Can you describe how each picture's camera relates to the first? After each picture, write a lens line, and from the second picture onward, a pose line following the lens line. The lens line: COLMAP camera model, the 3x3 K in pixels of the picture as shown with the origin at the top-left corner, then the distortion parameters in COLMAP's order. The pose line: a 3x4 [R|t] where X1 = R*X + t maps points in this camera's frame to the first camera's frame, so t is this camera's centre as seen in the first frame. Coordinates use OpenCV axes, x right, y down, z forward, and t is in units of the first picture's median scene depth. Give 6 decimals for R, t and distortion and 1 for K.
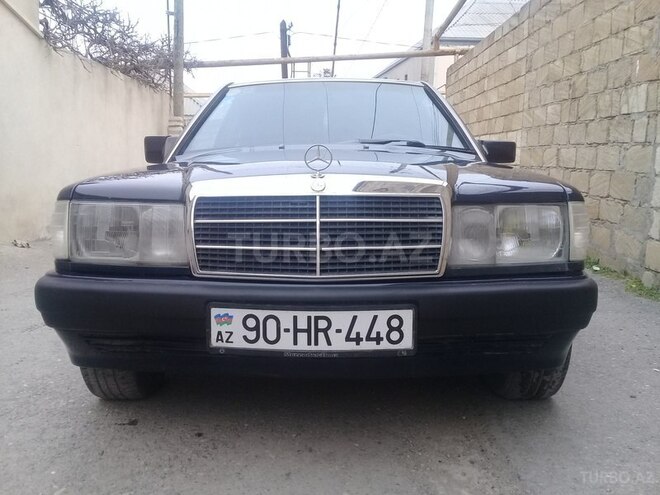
lens RADIAL K [[643.6, 0, 330.0], [0, 643.6, 247.5], [0, 0, 1]] dist [-0.011087, -0.026727]
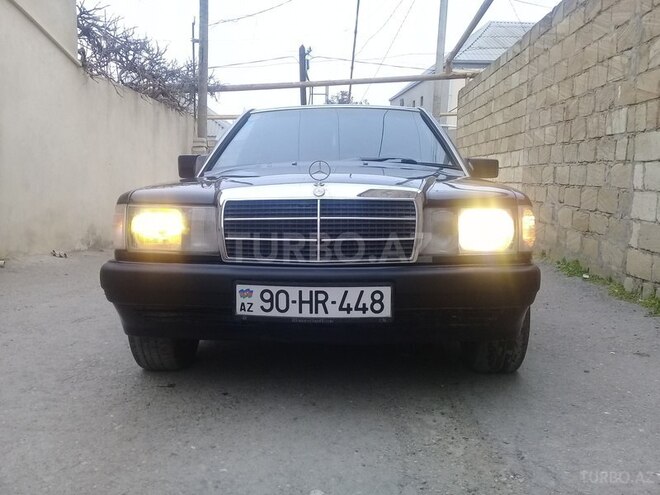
lens RADIAL K [[643.6, 0, 330.0], [0, 643.6, 247.5], [0, 0, 1]] dist [-0.011087, -0.026727]
pose [[0.999543, 0.003098, -0.030084, 0.016477], [-0.004021, 0.999521, -0.030688, 0.021469], [0.029975, 0.030795, 0.999076, -0.112690]]
